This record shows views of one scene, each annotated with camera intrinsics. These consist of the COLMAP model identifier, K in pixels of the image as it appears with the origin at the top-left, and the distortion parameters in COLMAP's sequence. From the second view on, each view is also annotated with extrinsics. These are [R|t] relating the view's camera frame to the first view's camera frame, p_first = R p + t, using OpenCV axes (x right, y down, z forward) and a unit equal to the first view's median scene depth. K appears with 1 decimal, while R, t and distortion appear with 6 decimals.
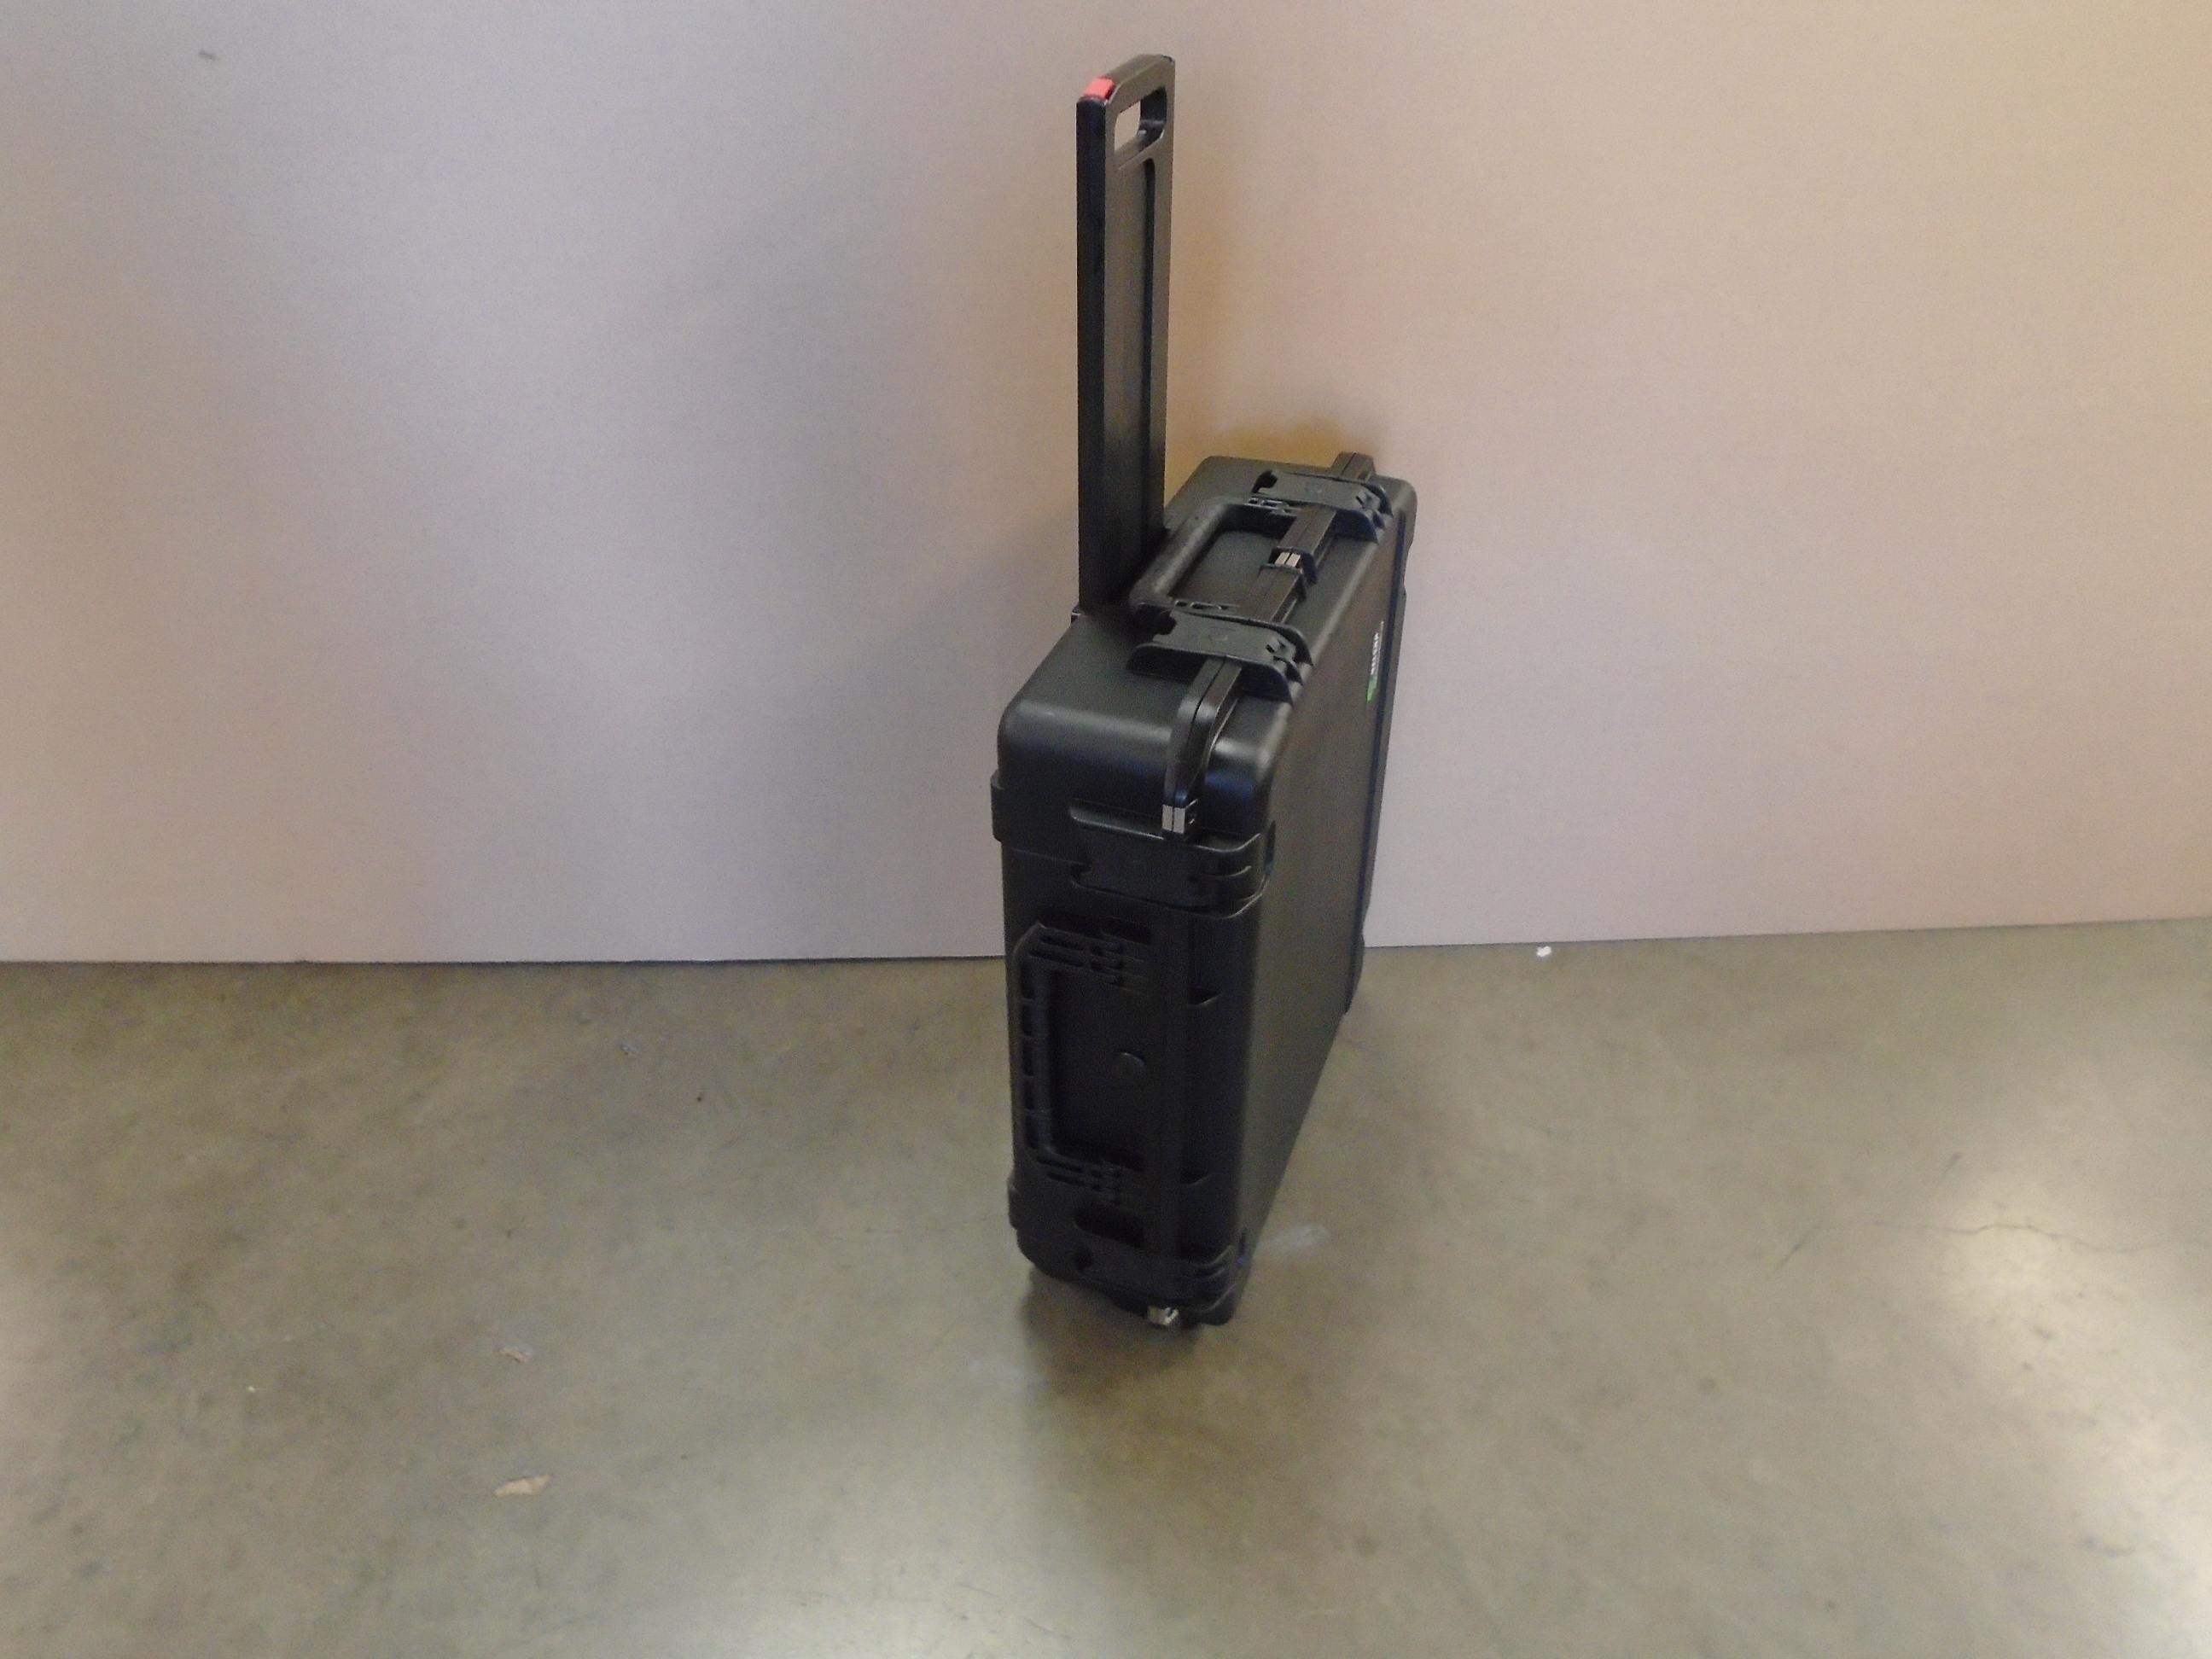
lens RADIAL K [[1716.5, 0, 1097.1], [0, 1716.5, 820.9], [0, 0, 1]] dist [-0.010887, 0.005648]
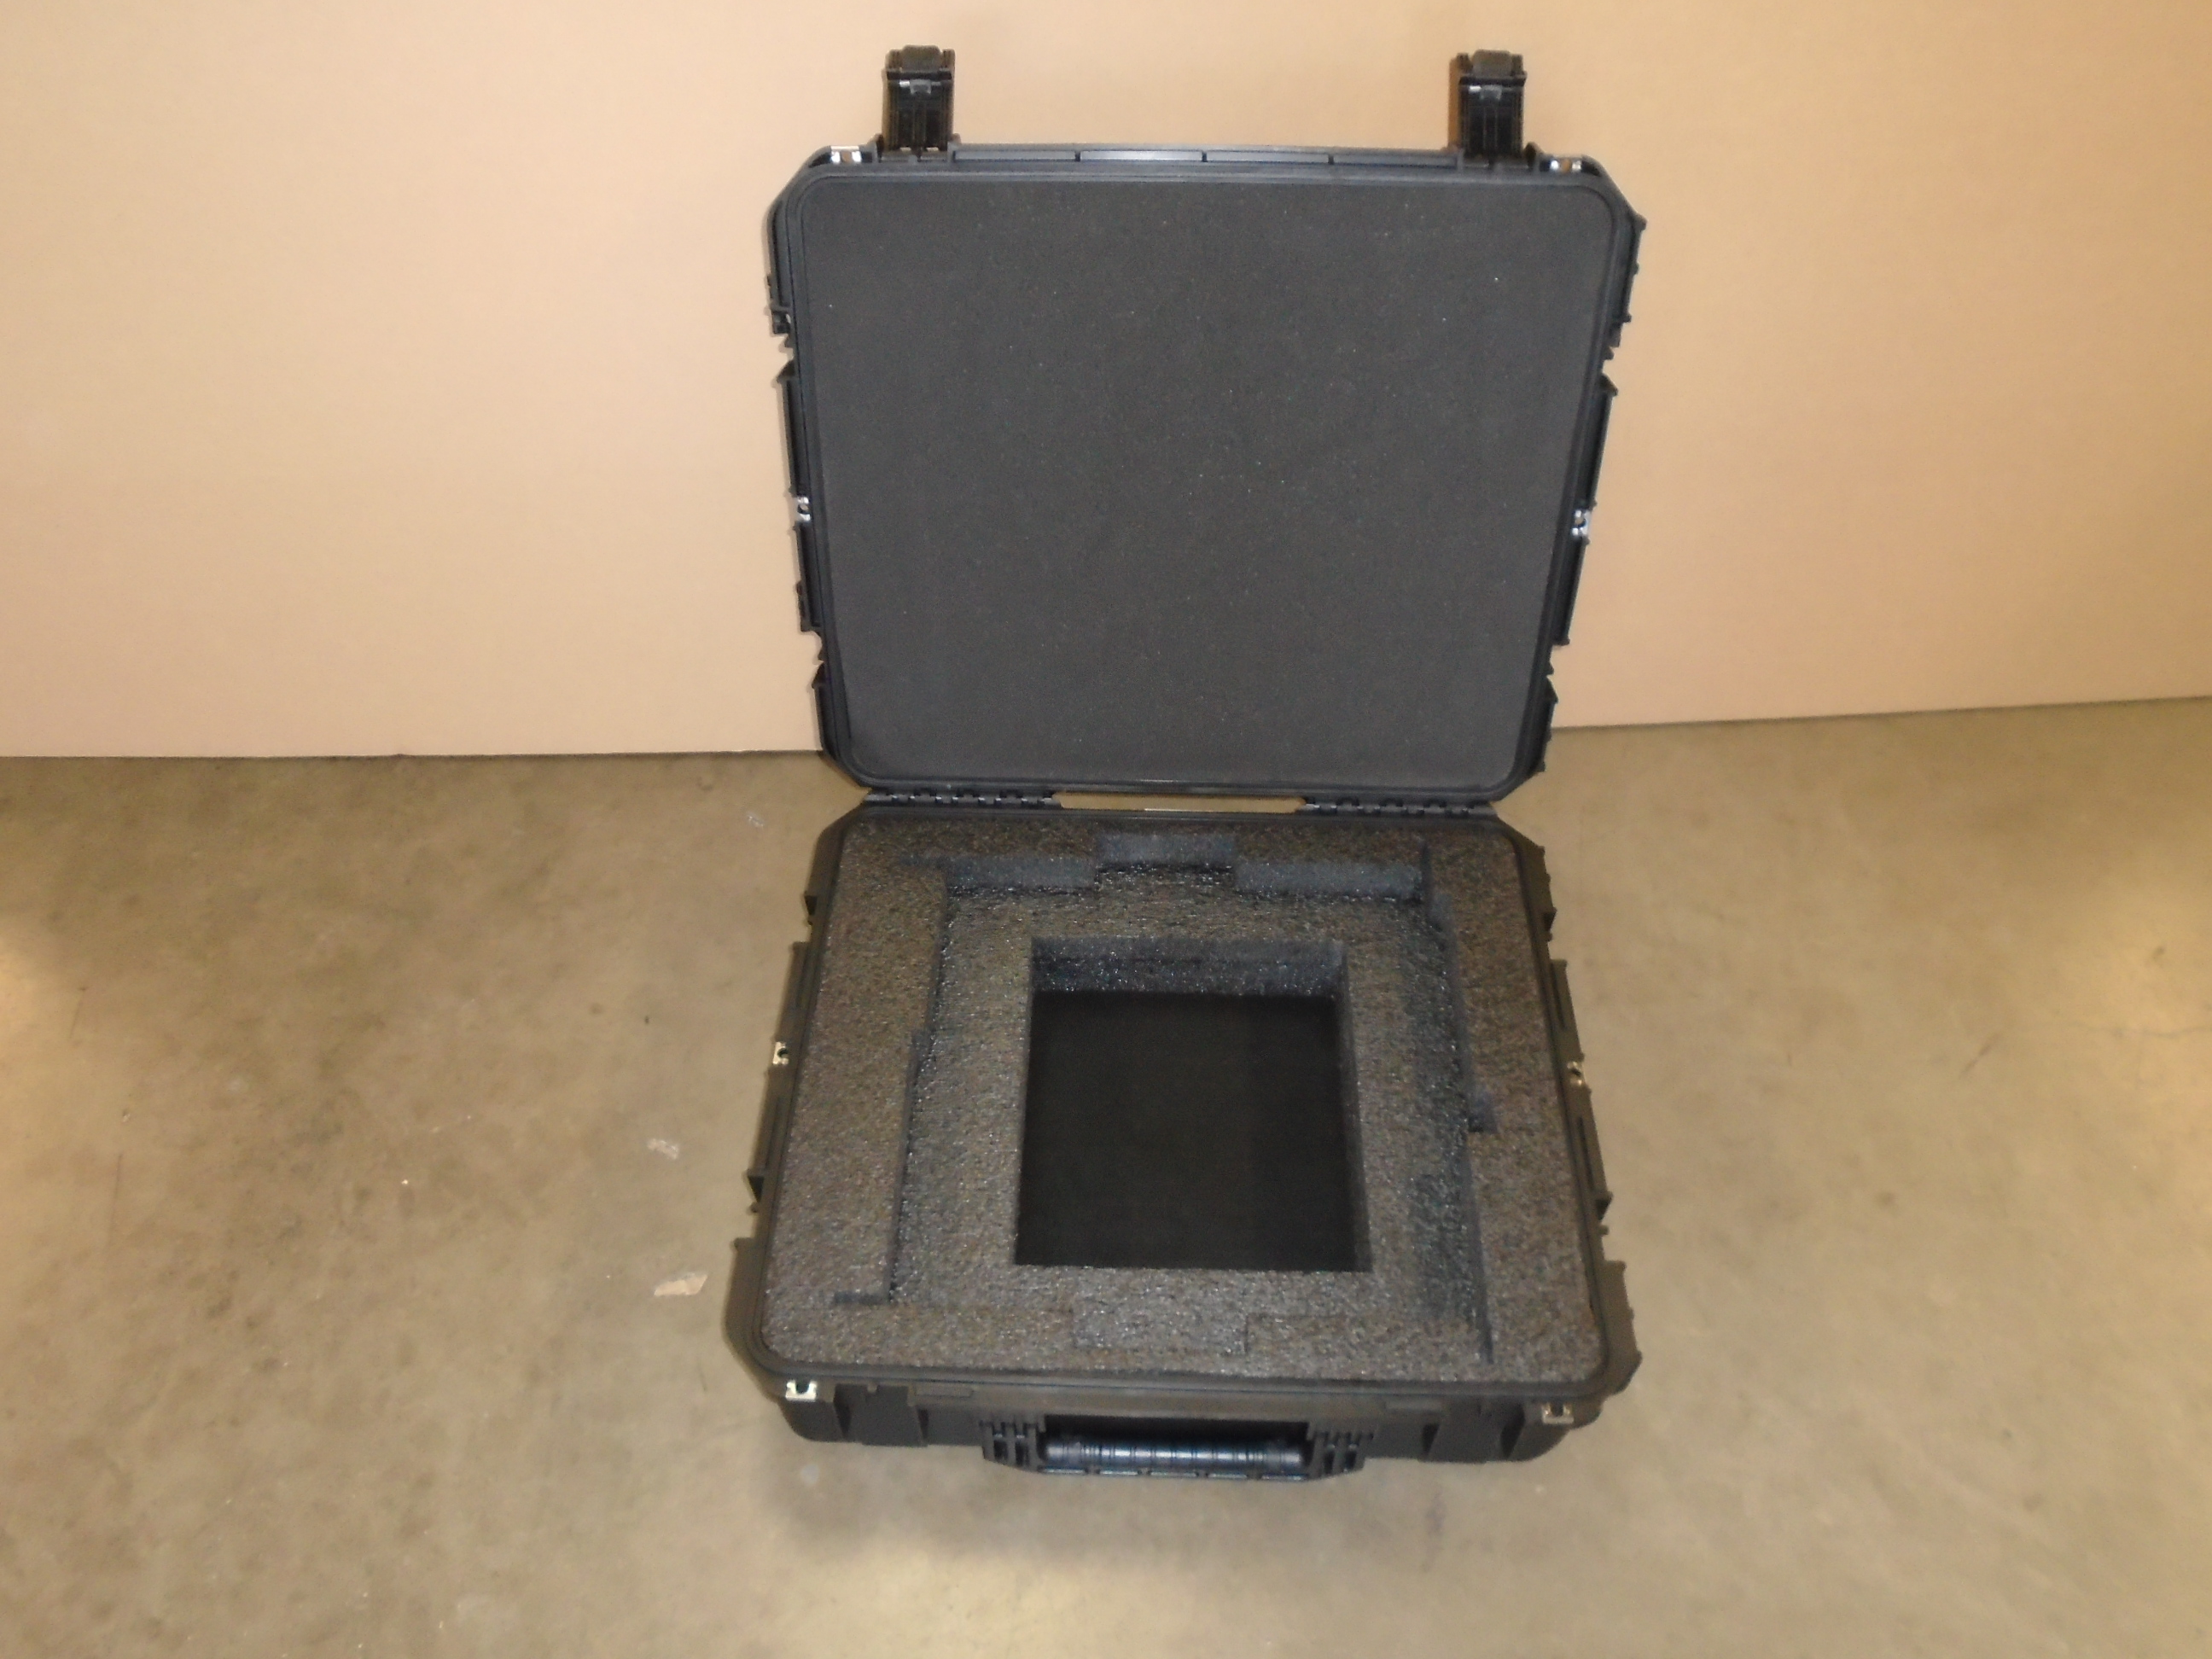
lens RADIAL K [[1716.5, 0, 1099.2], [0, 1716.5, 821.5], [0, 0, 1]] dist [-0.010887, 0.005648]
pose [[0.999054, 0.008560, -0.042629, -0.043995], [0.000614, 0.977554, 0.210683, -0.076922], [0.043476, -0.210510, 0.976625, 0.077125]]
